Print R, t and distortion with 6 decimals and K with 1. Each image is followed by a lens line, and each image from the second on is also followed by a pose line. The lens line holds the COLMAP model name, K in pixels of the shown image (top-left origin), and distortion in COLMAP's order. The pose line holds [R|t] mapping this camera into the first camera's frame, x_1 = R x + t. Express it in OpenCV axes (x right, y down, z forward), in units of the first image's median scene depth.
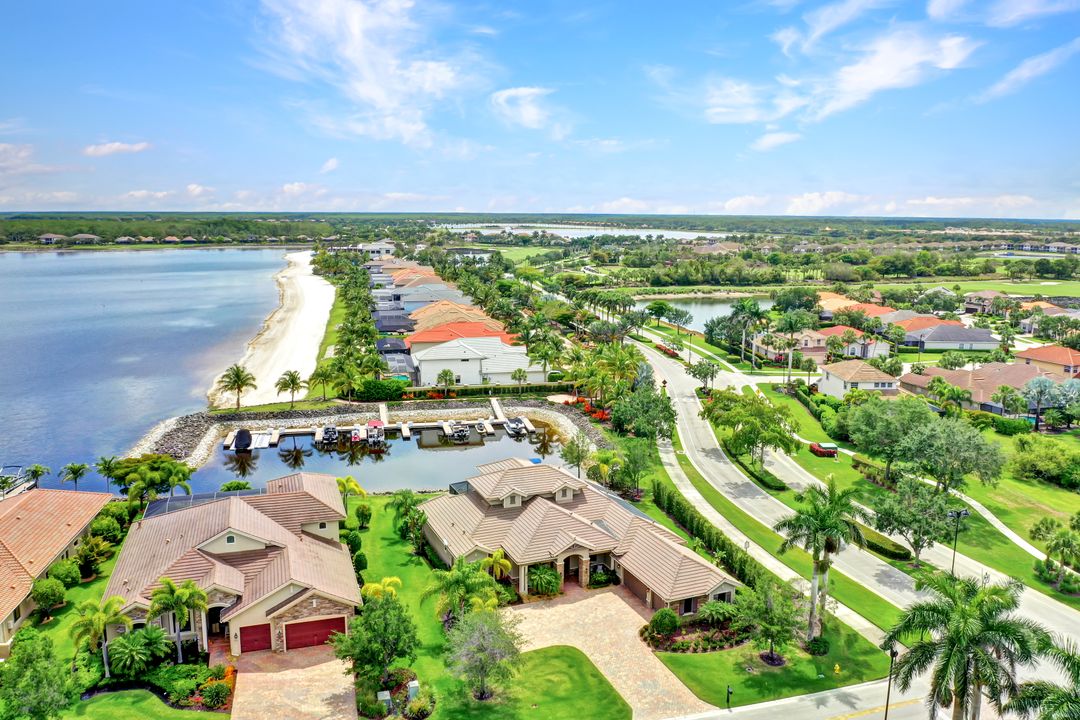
lens RADIAL K [[840.5, 0, 540.0], [0, 840.5, 360.0], [0, 0, 1]] dist [-0.026081, 0.005472]
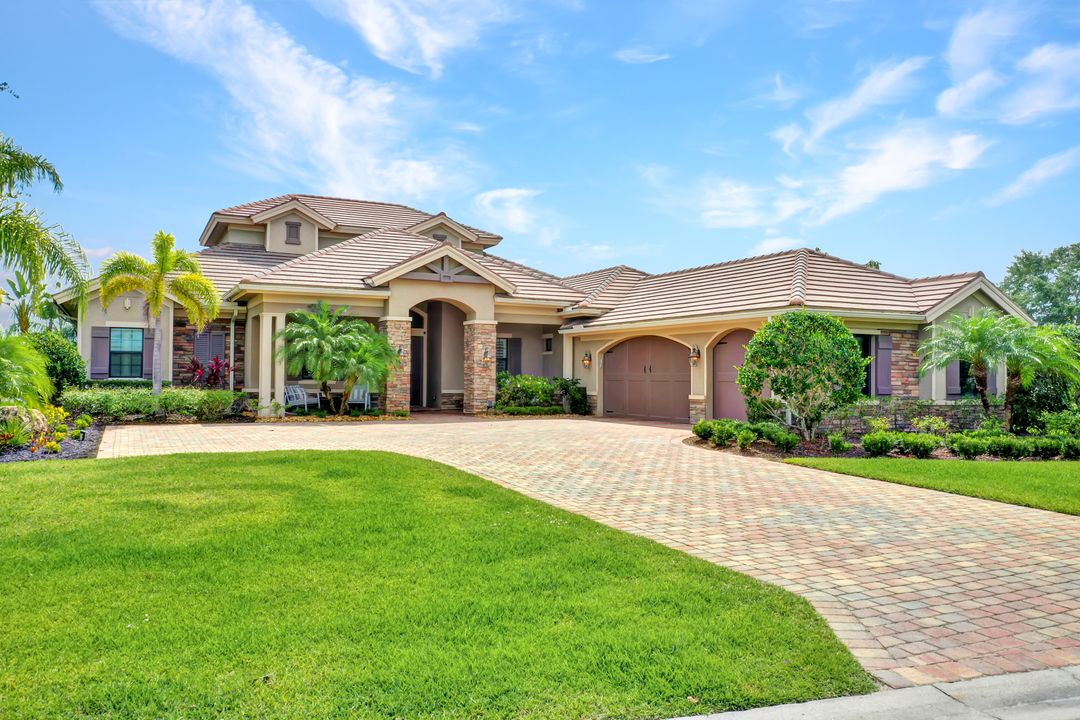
lens RADIAL K [[845.2, 0, 540.0], [0, 845.2, 360.0], [0, 0, 1]] dist [-0.015619, -0.008128]
pose [[0.998113, 0.001868, 0.061376, 0.051335], [0.010256, 0.980426, -0.196619, 0.287161], [-0.060542, 0.196877, 0.978557, 0.630044]]
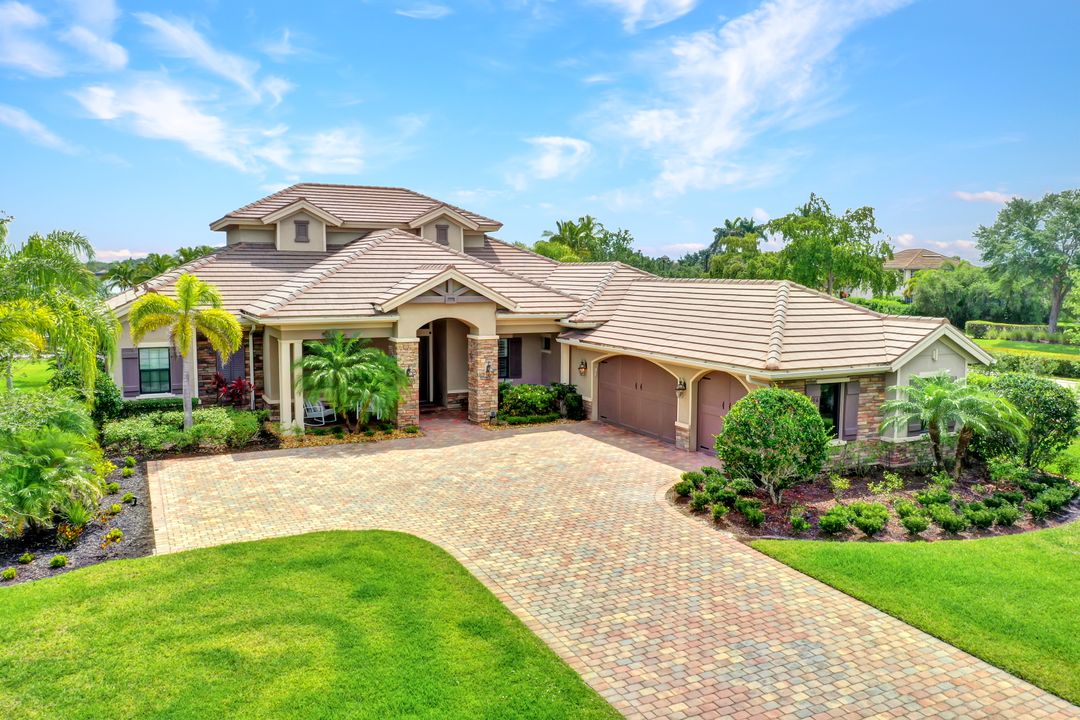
lens RADIAL K [[840.5, 0, 540.0], [0, 840.5, 360.0], [0, 0, 1]] dist [-0.026081, 0.005472]
pose [[0.998068, -0.008084, 0.061604, 0.050472], [0.012483, 0.997372, -0.071374, 0.247398], [-0.060866, 0.072005, 0.995545, 0.604772]]
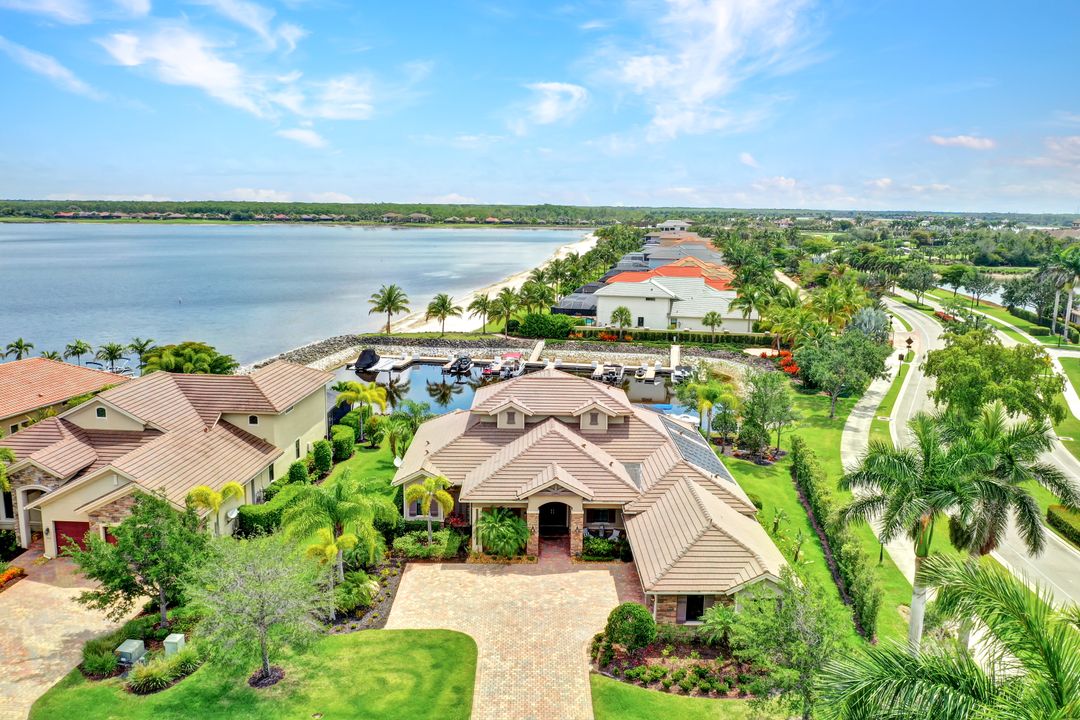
lens RADIAL K [[845.2, 0, 540.0], [0, 845.2, 360.0], [0, 0, 1]] dist [-0.015619, -0.008128]
pose [[0.926127, 0.073777, -0.369926, 0.234018], [-0.072966, 0.997203, 0.016207, 0.104395], [0.370087, 0.011982, 0.928920, 0.362761]]
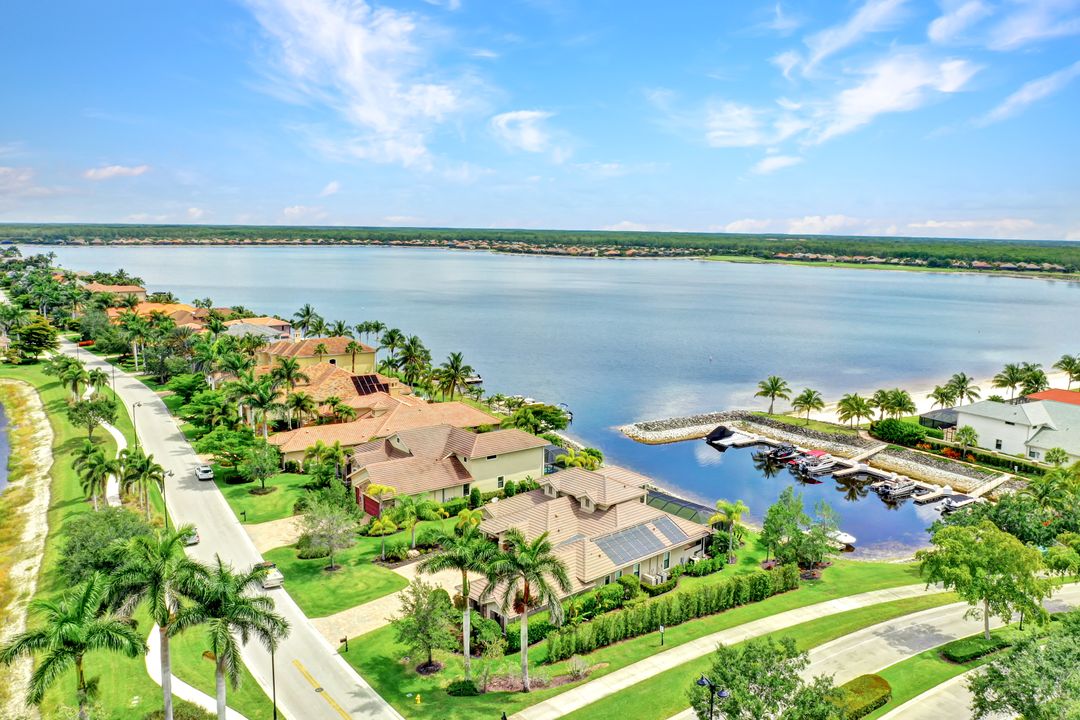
lens RADIAL K [[845.2, 0, 540.0], [0, 845.2, 360.0], [0, 0, 1]] dist [-0.015619, -0.008128]
pose [[0.344363, 0.145799, -0.927447, 0.945136], [-0.179539, 0.979863, 0.087376, -0.093052], [0.921510, 0.136424, 0.363605, 0.547581]]
